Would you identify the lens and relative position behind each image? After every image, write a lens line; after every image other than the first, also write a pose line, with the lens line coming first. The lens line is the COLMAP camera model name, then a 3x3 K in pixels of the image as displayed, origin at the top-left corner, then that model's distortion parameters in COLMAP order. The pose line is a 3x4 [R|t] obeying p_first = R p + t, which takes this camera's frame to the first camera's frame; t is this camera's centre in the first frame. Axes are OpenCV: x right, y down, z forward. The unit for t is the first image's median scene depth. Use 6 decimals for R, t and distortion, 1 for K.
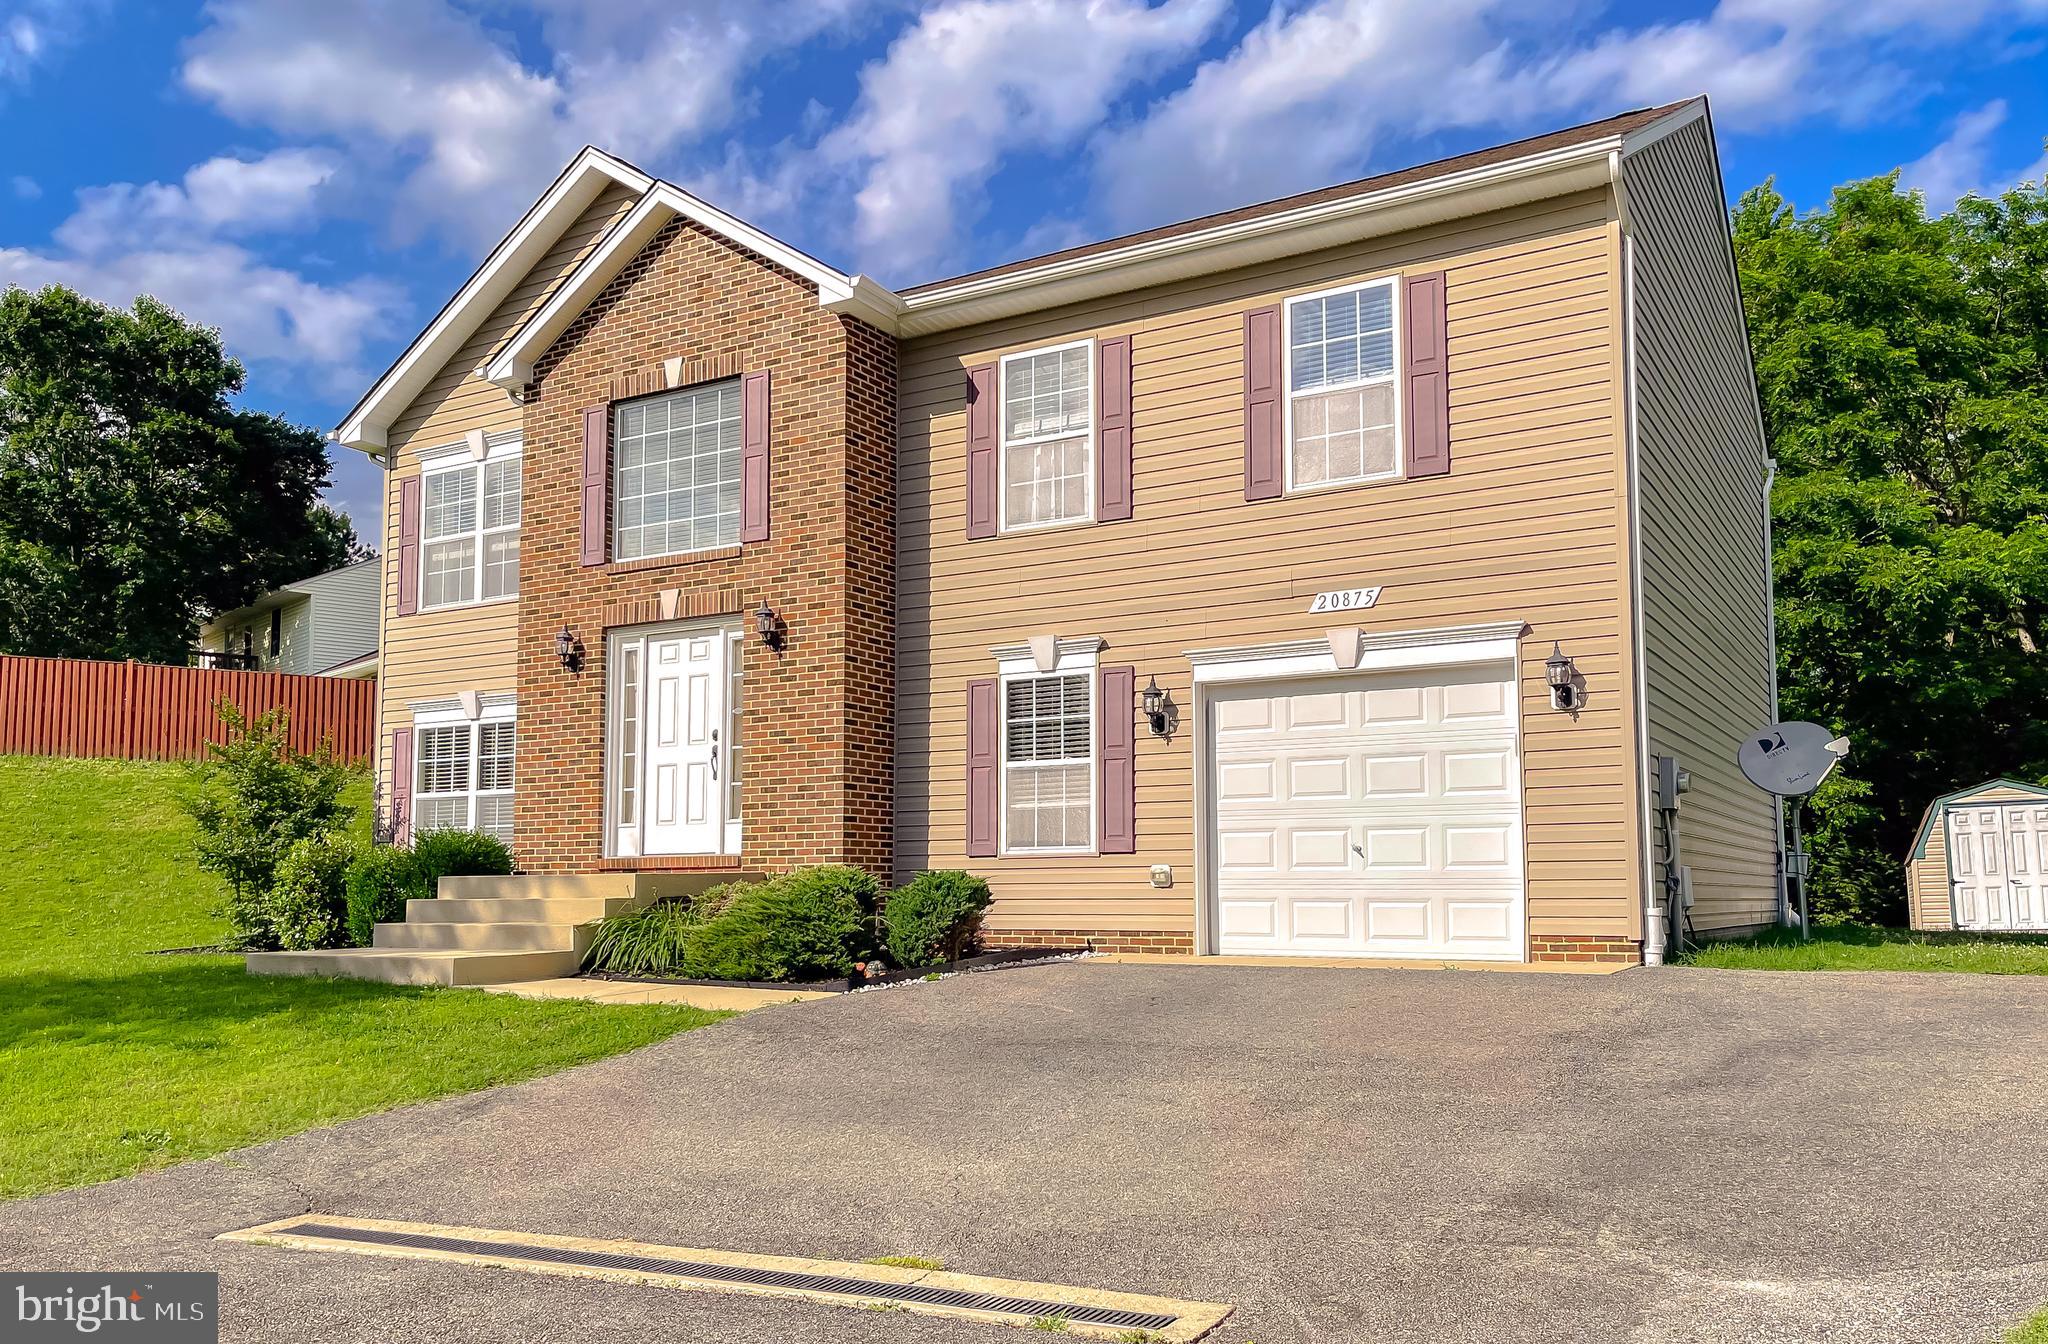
lens RADIAL K [[1676.5, 0, 1099.3], [0, 1676.5, 676.3], [0, 0, 1]] dist [0.052313, -0.054266]
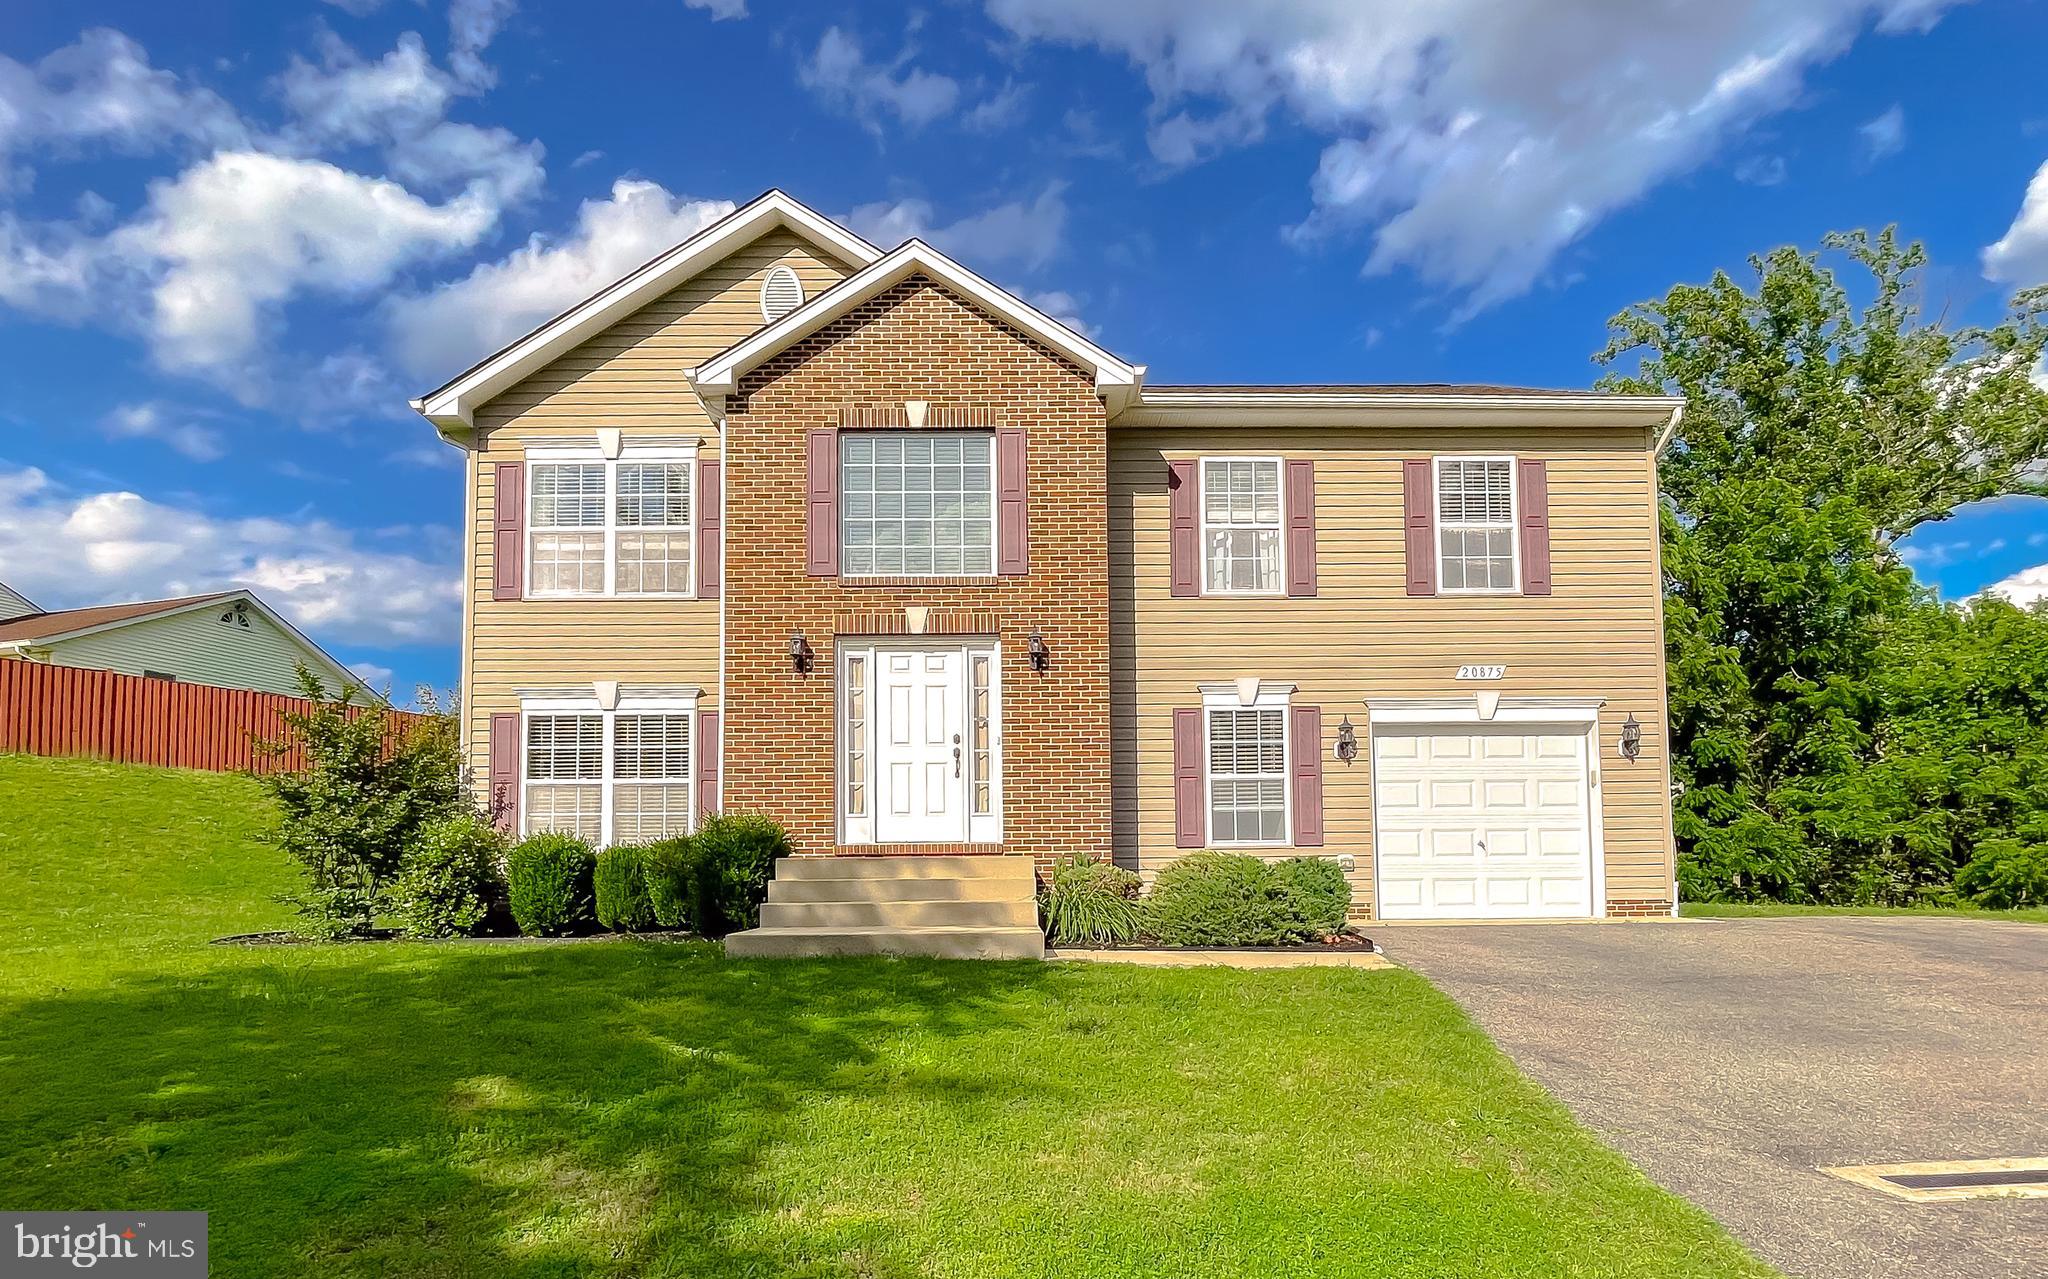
lens RADIAL K [[1115.2, 0, 1049.6], [0, 1115.2, 778.4], [0, 0, 1]] dist [-0.013975, 0.013740]
pose [[0.846784, 0.044667, 0.530059, -0.590466], [-0.062281, 0.997940, 0.015401, 0.047380], [-0.528279, -0.046053, 0.847821, 0.330727]]
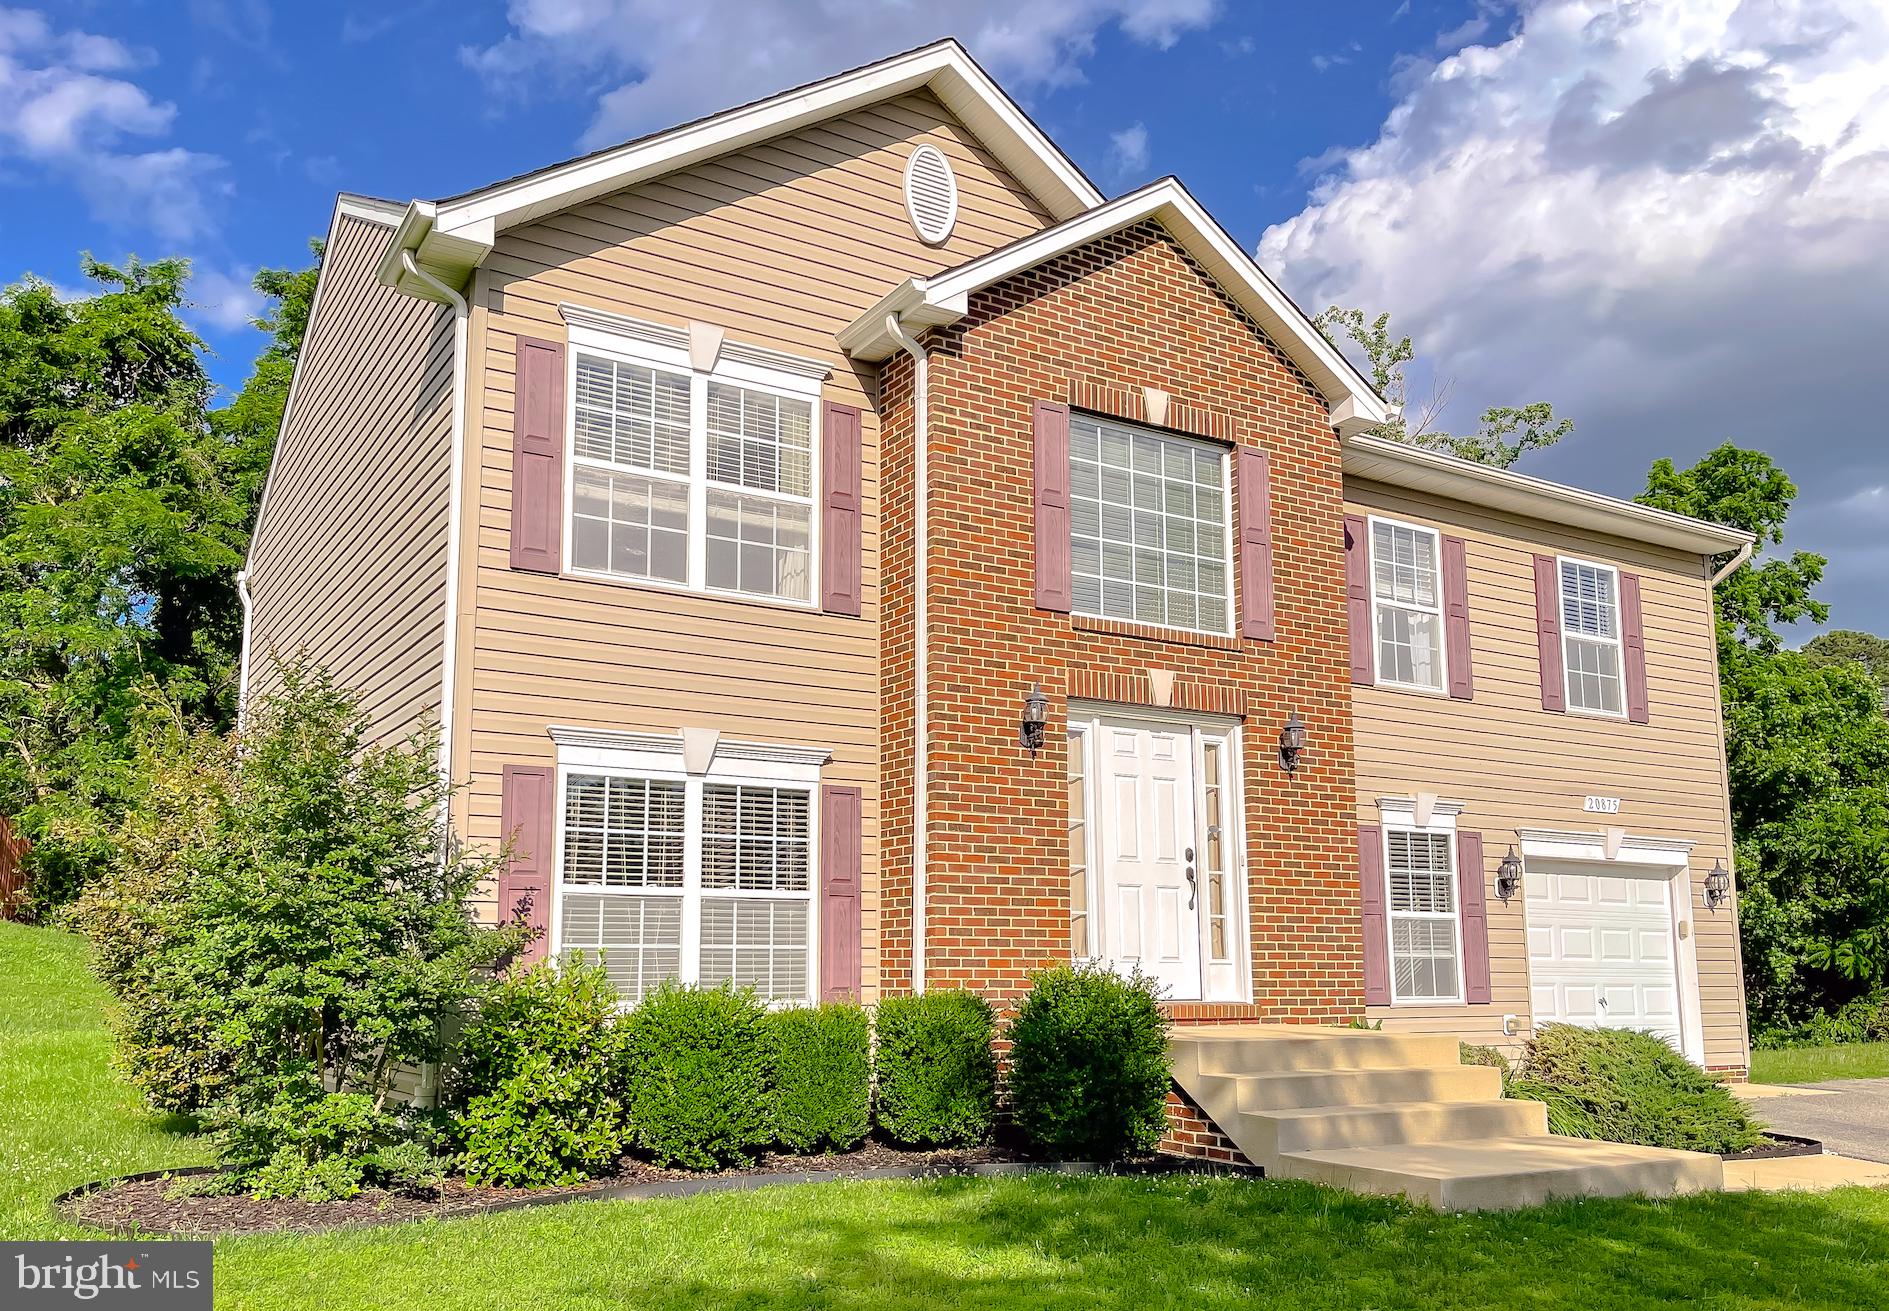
lens RADIAL K [[1478.2, 0, 948.0], [0, 1478.2, 689.0], [0, 0, 1]] dist [0.038827, -0.006766]
pose [[0.484519, 0.171964, 0.857712, -0.947871], [-0.117949, 0.984377, -0.130730, 0.065609], [-0.866792, -0.037825, 0.497233, 0.762742]]
